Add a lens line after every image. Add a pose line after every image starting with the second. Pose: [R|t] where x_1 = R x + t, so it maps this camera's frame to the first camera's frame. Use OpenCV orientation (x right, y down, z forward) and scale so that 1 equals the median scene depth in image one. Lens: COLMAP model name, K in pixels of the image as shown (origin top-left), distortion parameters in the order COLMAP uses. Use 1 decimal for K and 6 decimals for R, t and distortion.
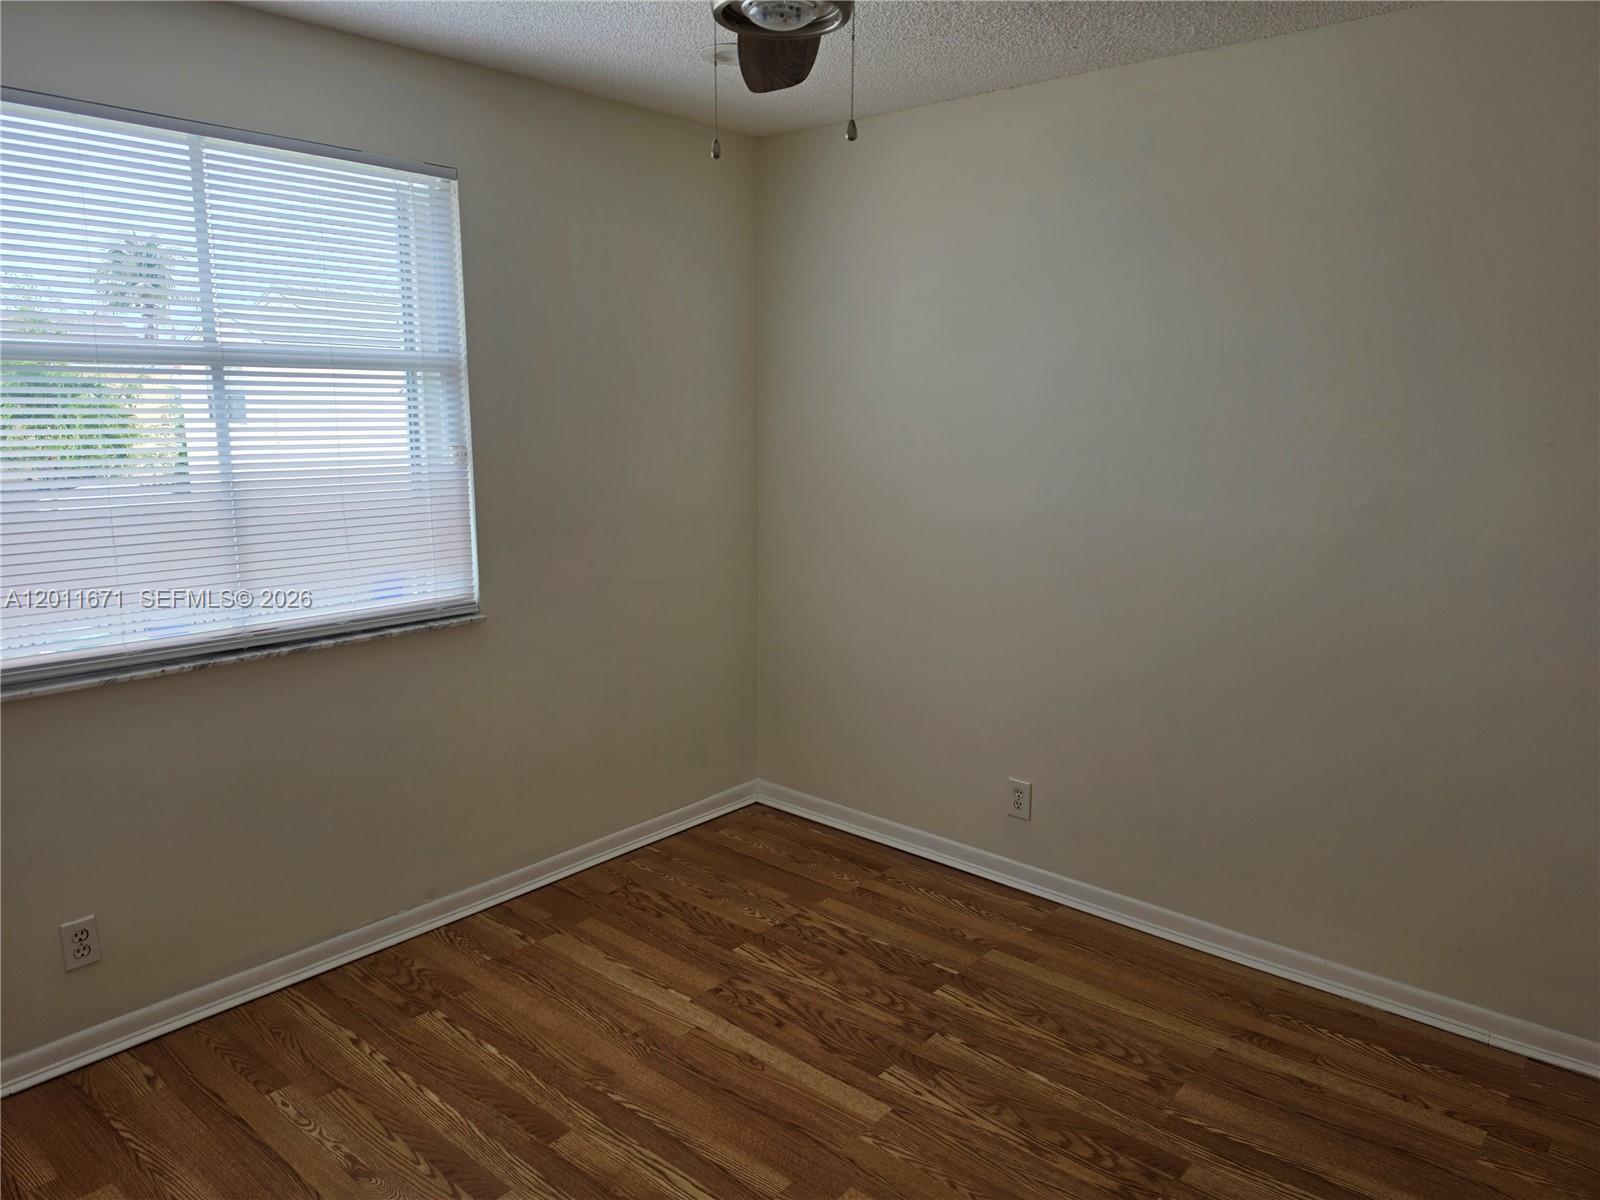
lens RADIAL K [[1121.4, 0, 797.1], [0, 1121.4, 595.0], [0, 0, 1]] dist [0.061726, -0.047209]
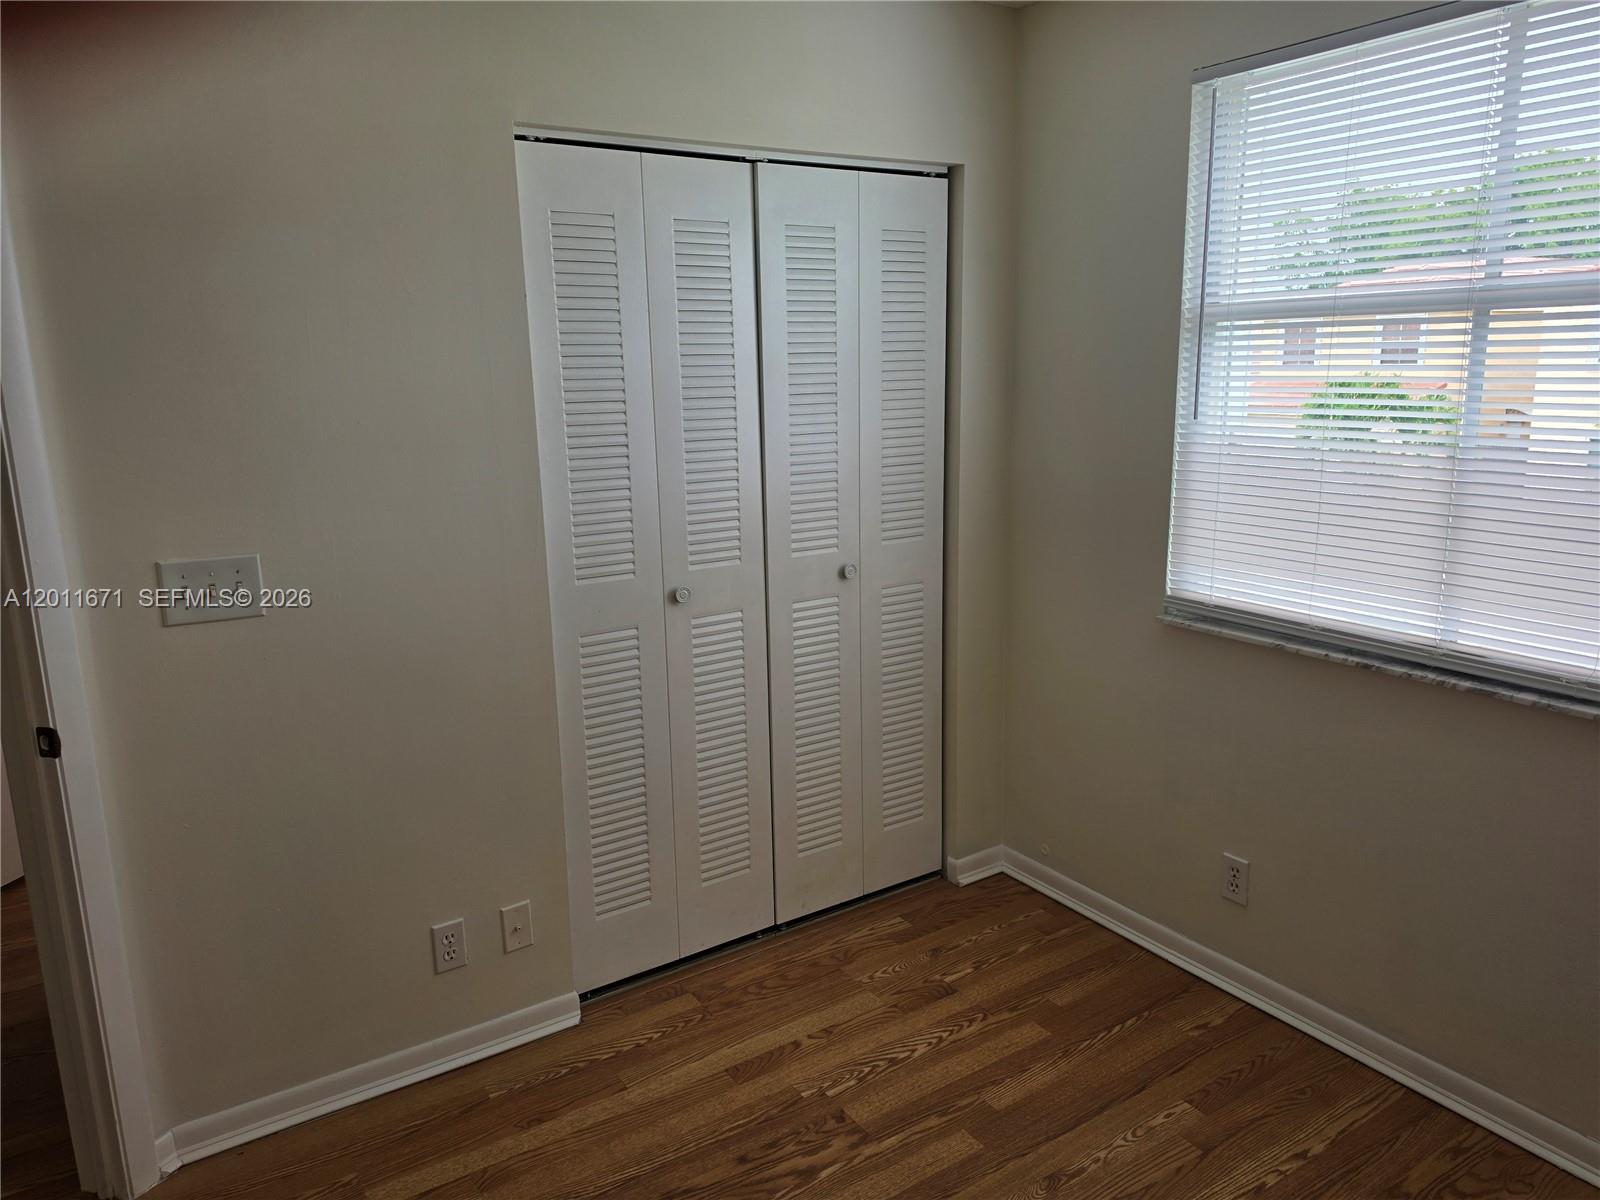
lens RADIAL K [[1121.4, 0, 808.6], [0, 1121.4, 605.3], [0, 0, 1]] dist [0.061726, -0.047209]
pose [[-0.262661, 0.207959, -0.942211, 0.397235], [-0.150447, 0.955728, 0.252882, -0.137643], [0.953087, 0.208175, -0.219745, 0.783166]]
